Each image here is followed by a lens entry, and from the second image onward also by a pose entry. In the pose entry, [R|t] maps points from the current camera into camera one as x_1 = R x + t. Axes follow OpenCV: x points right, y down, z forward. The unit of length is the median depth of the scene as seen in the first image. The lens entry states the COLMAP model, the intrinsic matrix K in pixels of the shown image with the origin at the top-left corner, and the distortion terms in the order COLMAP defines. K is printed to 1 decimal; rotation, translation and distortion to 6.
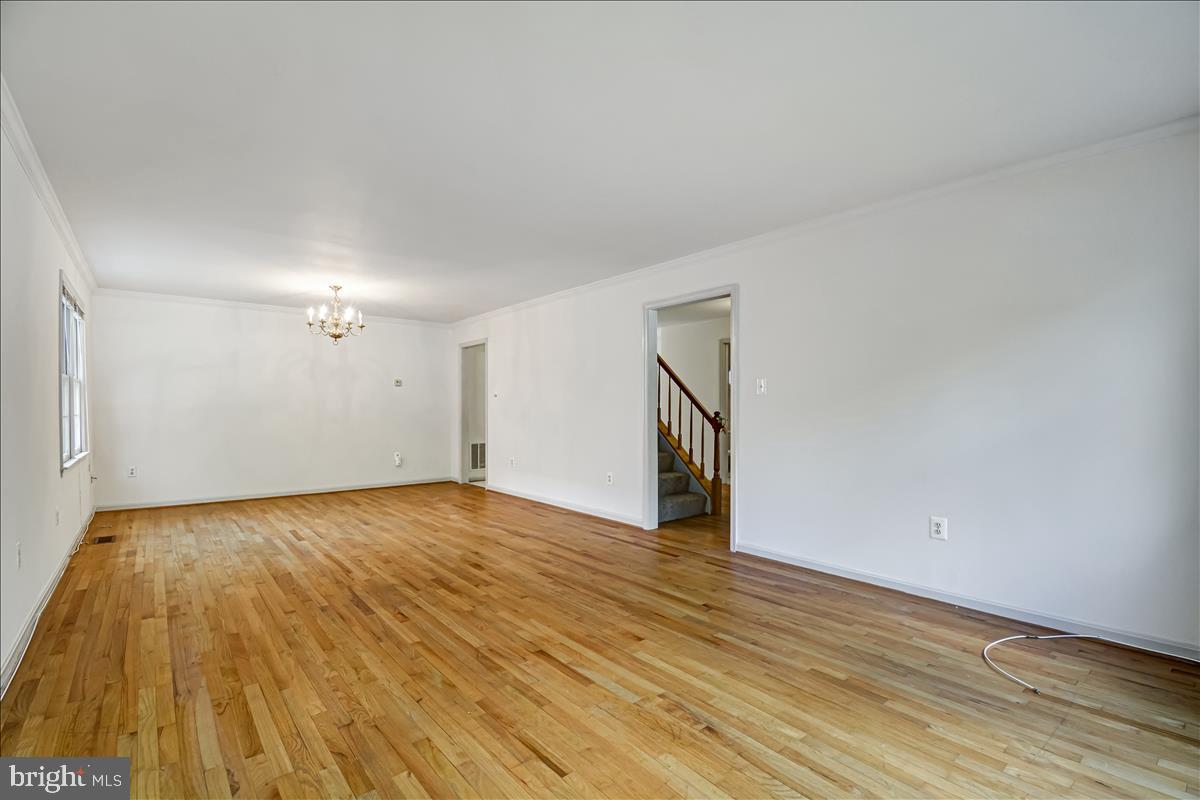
lens RADIAL K [[528.7, 0, 606.3], [0, 528.7, 401.9], [0, 0, 1]] dist [0.032772, -0.027884]
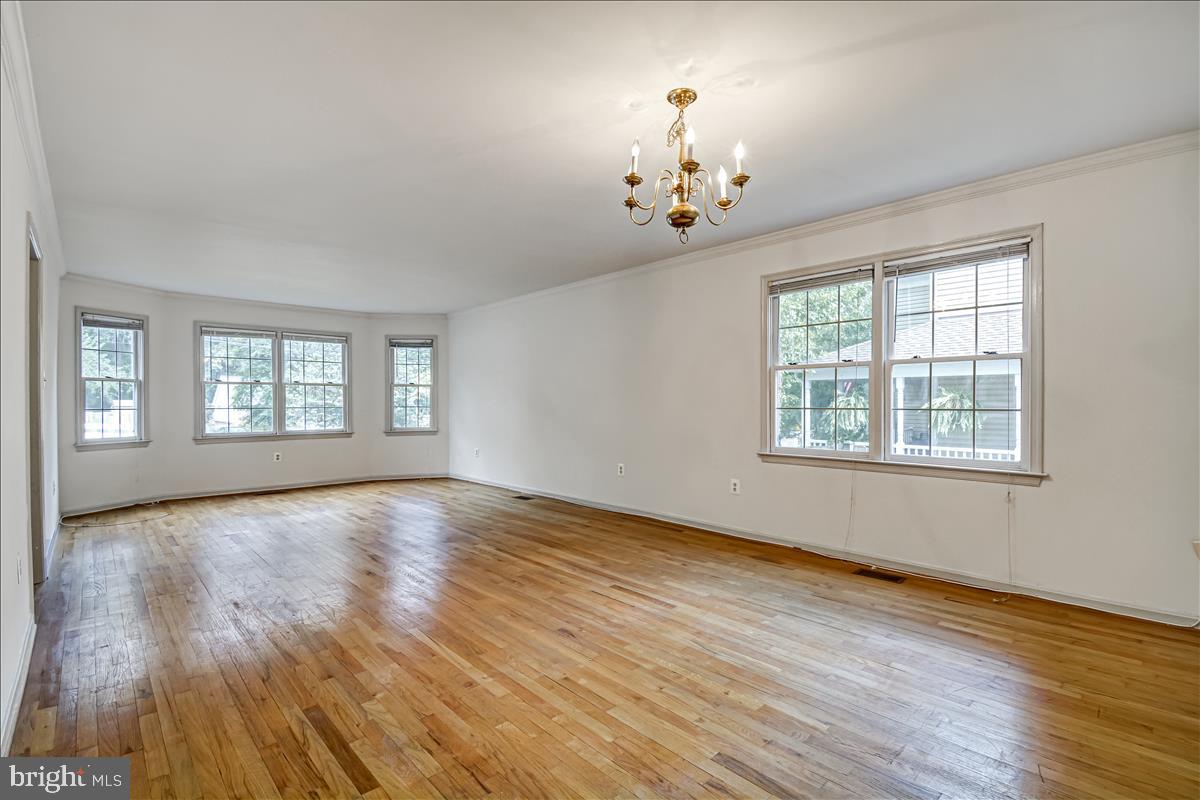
lens RADIAL K [[528.7, 0, 606.3], [0, 528.7, 401.9], [0, 0, 1]] dist [0.032772, -0.027884]
pose [[-0.998513, 0.001593, -0.054487, -0.357941], [0.001237, 0.999978, 0.006567, 0.006447], [0.054497, 0.006490, -0.998493, 1.161325]]
